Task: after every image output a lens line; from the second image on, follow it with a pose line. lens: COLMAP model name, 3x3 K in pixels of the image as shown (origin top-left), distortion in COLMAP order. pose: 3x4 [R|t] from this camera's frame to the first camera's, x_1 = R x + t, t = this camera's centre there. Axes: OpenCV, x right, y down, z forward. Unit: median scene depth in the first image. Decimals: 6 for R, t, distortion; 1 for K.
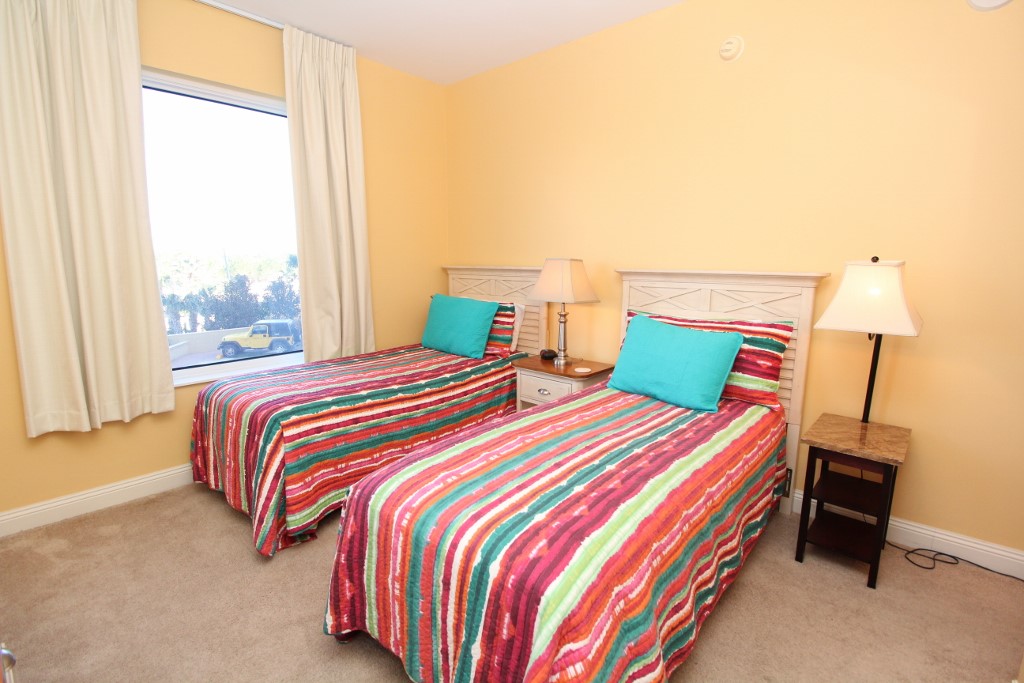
lens RADIAL K [[481.2, 0, 513.3], [0, 481.2, 338.3], [0, 0, 1]] dist [-0.013458, -0.004079]
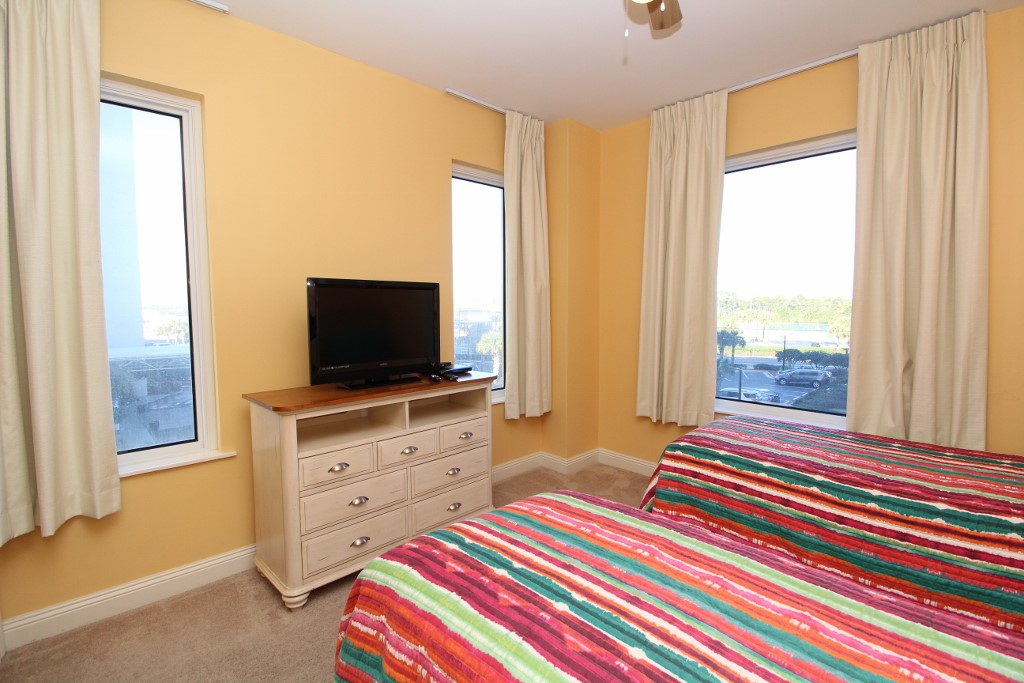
lens RADIAL K [[481.2, 0, 510.8], [0, 481.2, 339.6], [0, 0, 1]] dist [-0.013458, -0.004079]
pose [[-0.100958, 0.069925, -0.992430, 0.669344], [-0.161559, 0.983134, 0.085705, -0.123569], [0.981685, 0.168989, -0.087958, 0.707373]]
